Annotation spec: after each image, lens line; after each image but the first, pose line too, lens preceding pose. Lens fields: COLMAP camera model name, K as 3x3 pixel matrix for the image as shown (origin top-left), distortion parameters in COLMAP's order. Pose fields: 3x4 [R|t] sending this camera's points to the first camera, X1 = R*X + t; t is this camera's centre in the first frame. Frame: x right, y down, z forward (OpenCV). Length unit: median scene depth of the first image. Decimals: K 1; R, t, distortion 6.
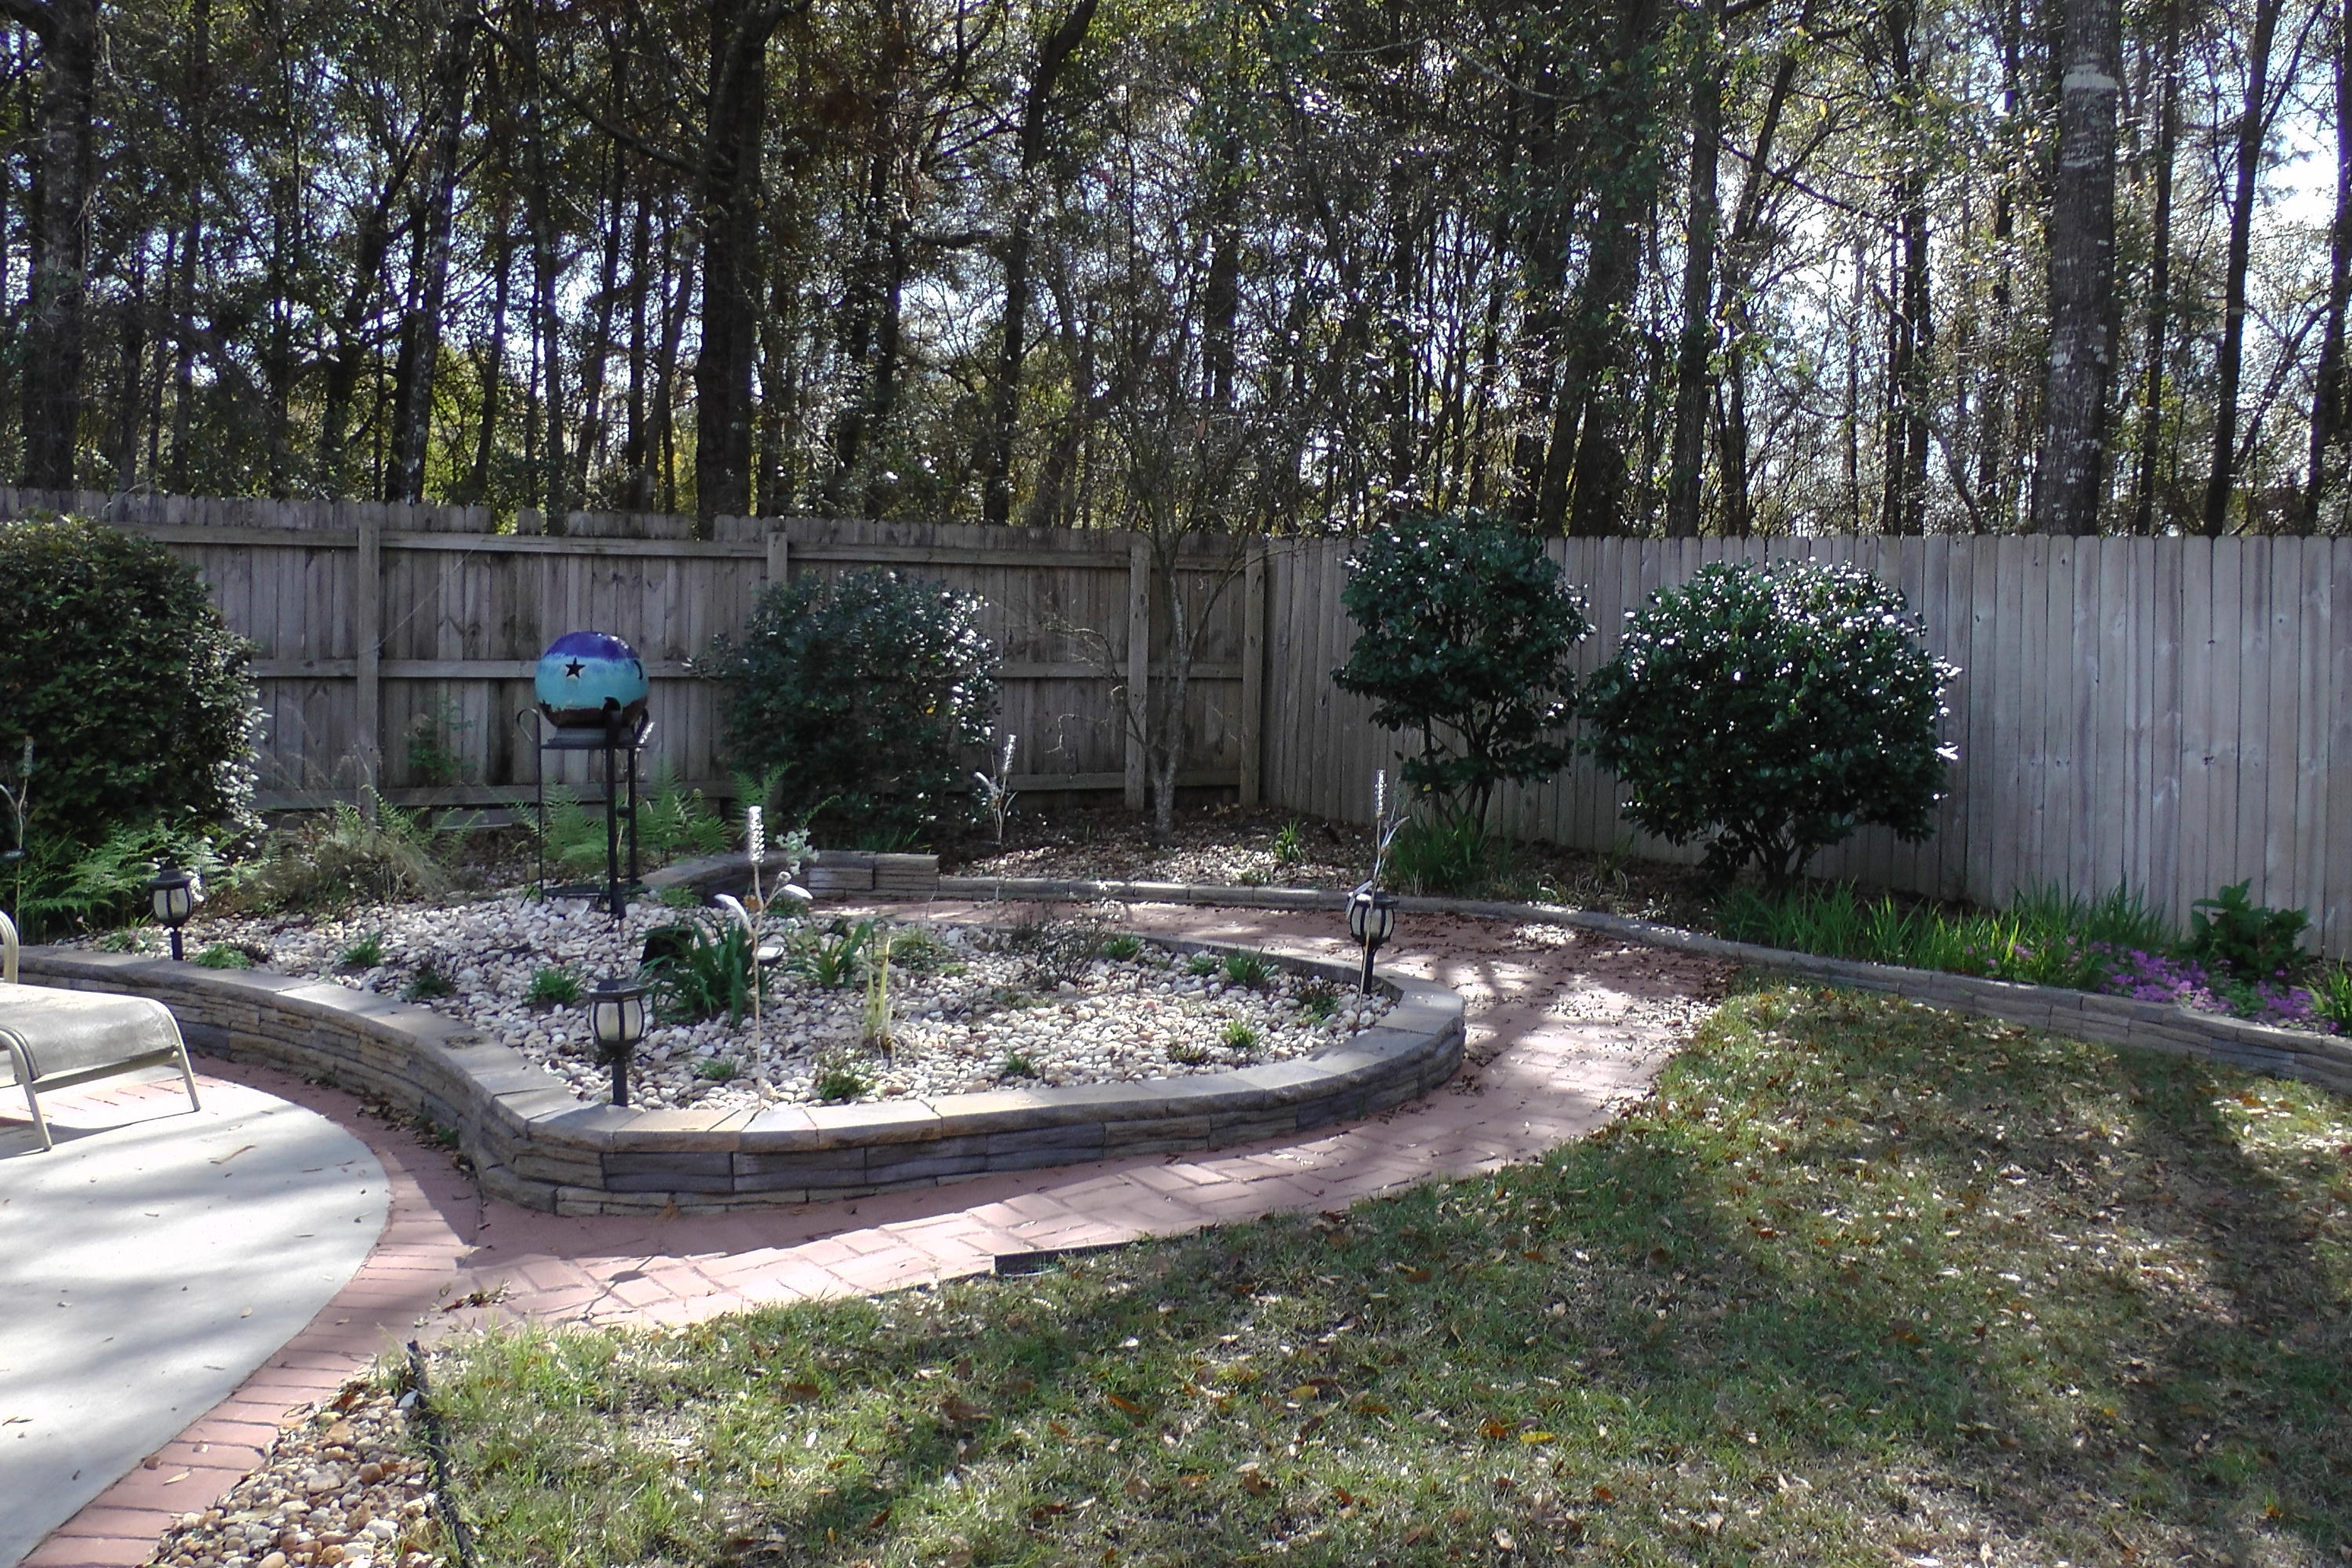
lens RADIAL K [[2438.4, 0, 1126.0], [0, 2438.4, 815.6], [0, 0, 1]] dist [-0.090813, 0.000000]
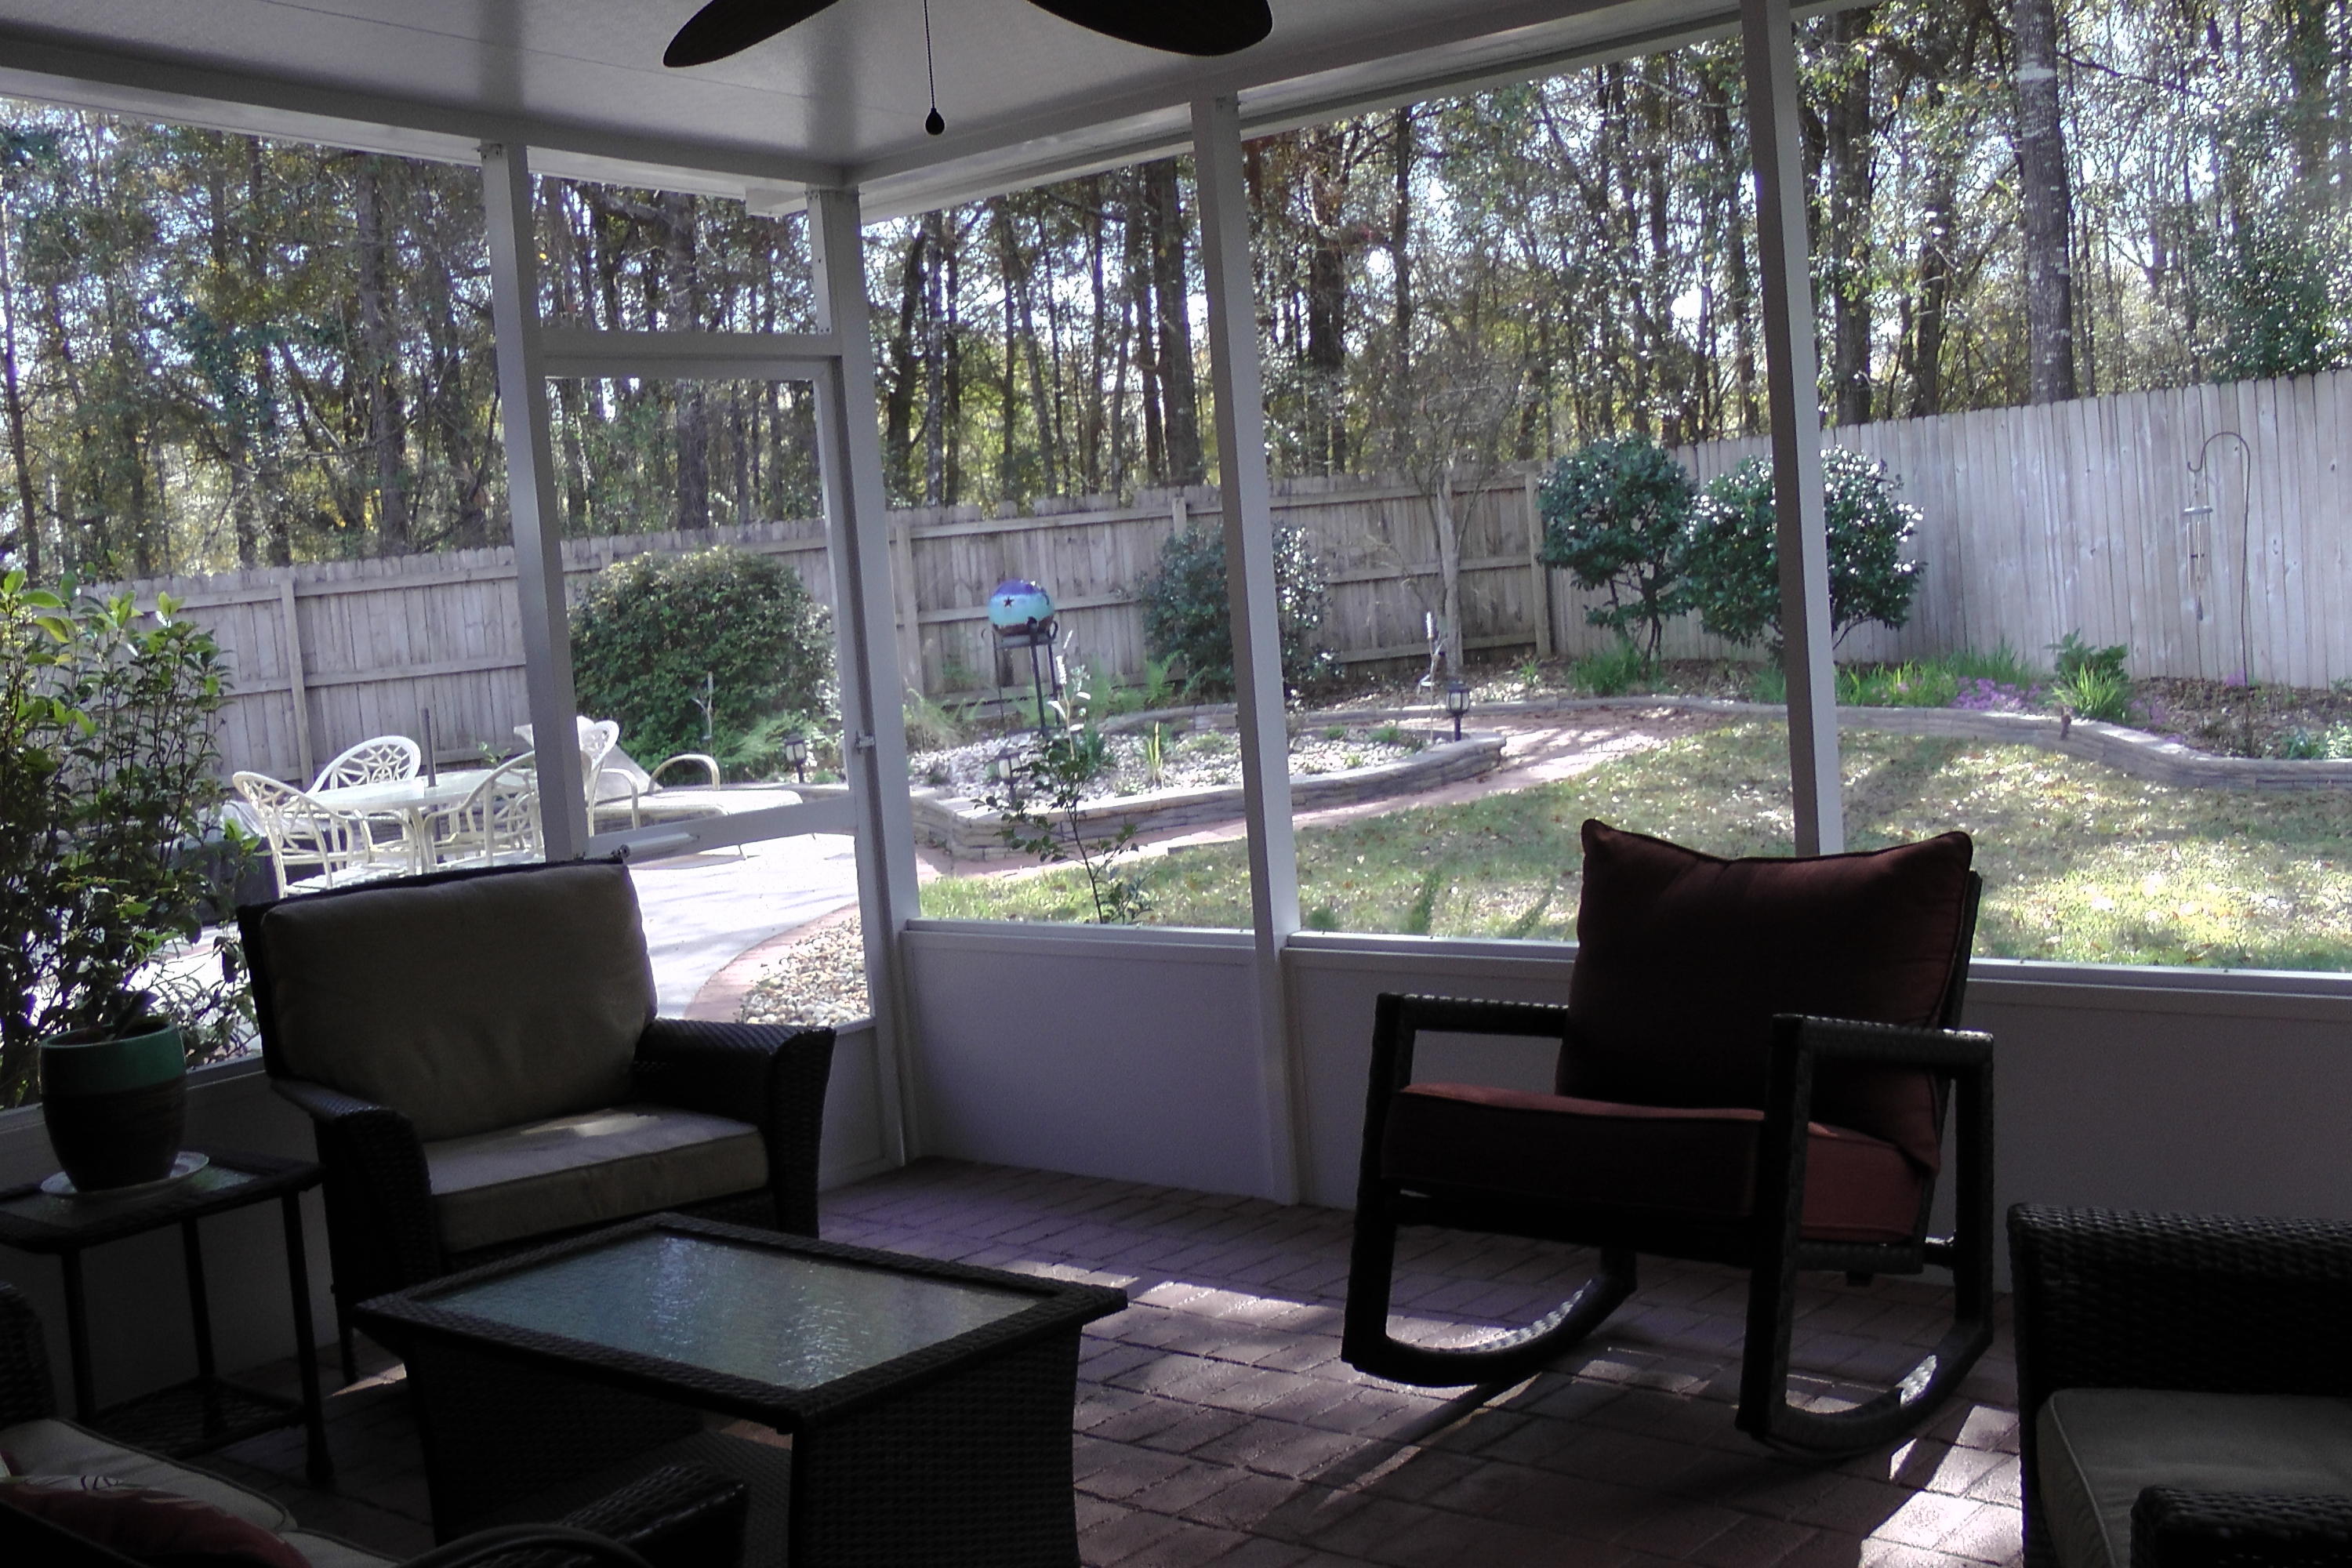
lens RADIAL K [[2438.4, 0, 1178.0], [0, 2438.4, 778.7], [0, 0, 1]] dist [-0.090813, 0.000000]
pose [[0.970809, -0.087338, -0.223389, 0.210884], [0.091255, 0.995801, 0.007250, 0.049975], [0.221817, -0.027424, 0.974703, -0.525632]]
